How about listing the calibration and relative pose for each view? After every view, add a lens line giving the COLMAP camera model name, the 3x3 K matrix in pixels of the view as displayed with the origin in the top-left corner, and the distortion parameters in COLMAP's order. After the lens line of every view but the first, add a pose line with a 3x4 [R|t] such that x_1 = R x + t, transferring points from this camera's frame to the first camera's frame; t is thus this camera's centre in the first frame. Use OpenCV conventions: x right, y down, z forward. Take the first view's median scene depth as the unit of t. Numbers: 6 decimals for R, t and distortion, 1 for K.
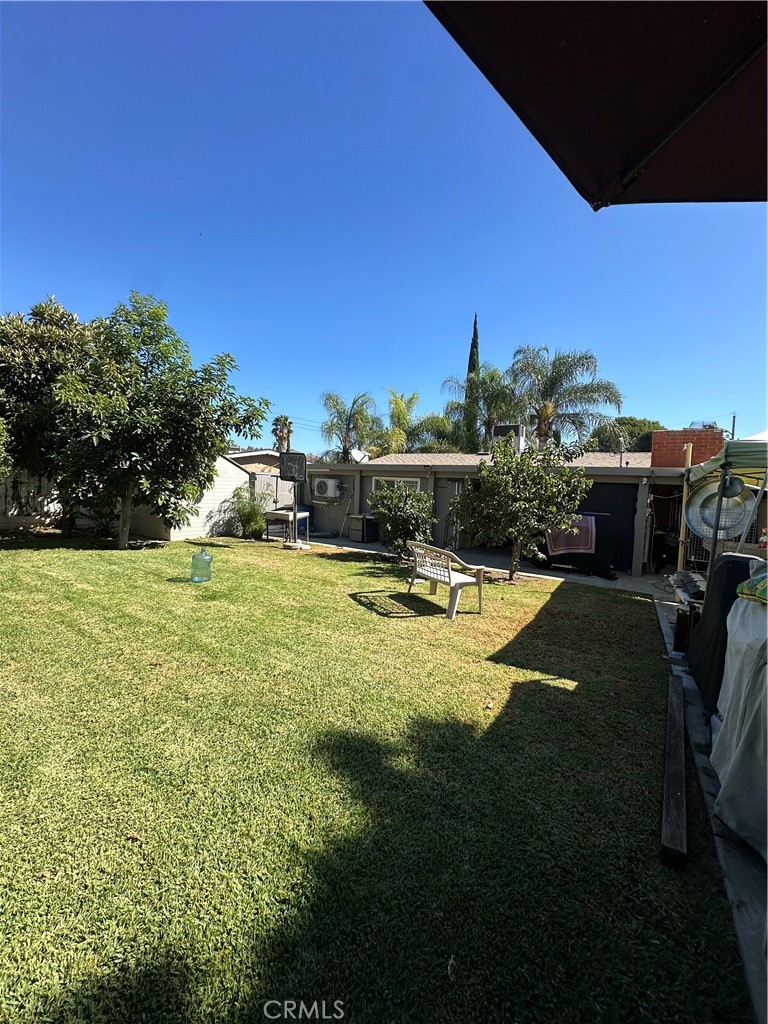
lens RADIAL K [[410.1, 0, 382.3], [0, 410.1, 510.2], [0, 0, 1]] dist [-0.001524, -0.000269]
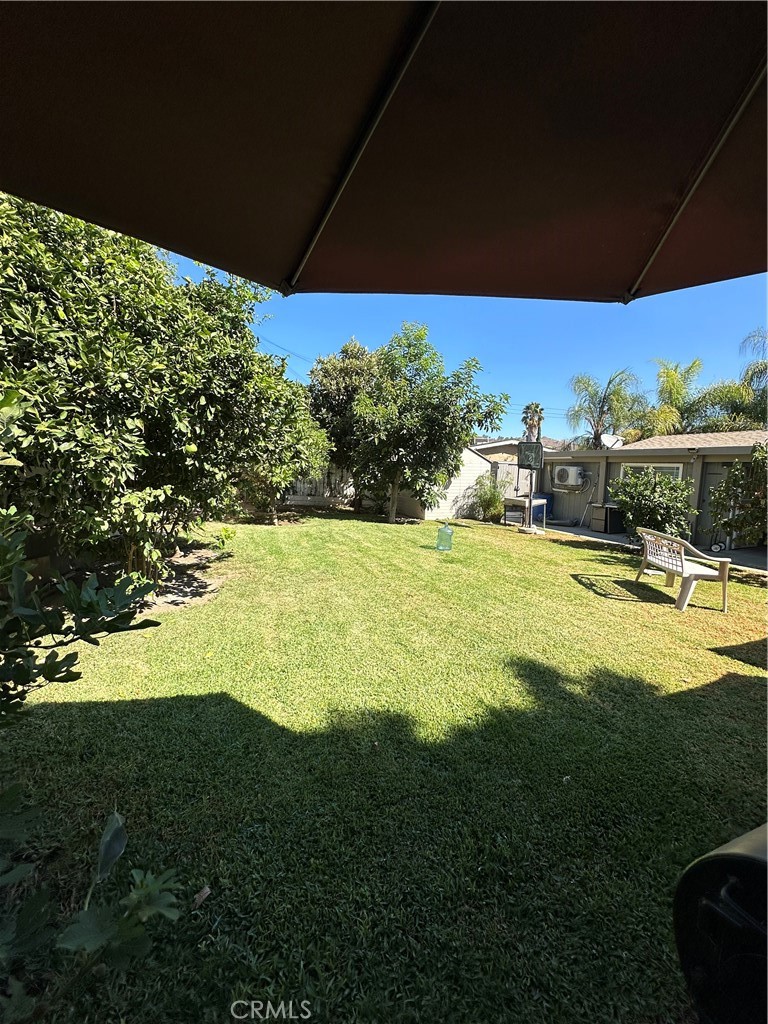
lens RADIAL K [[410.1, 0, 384.6], [0, 410.1, 511.6], [0, 0, 1]] dist [-0.001524, -0.000269]
pose [[0.834699, 0.040947, -0.549183, 0.062567], [-0.025233, 0.999028, 0.036136, 0.011193], [0.550129, -0.016305, 0.834921, -0.100722]]
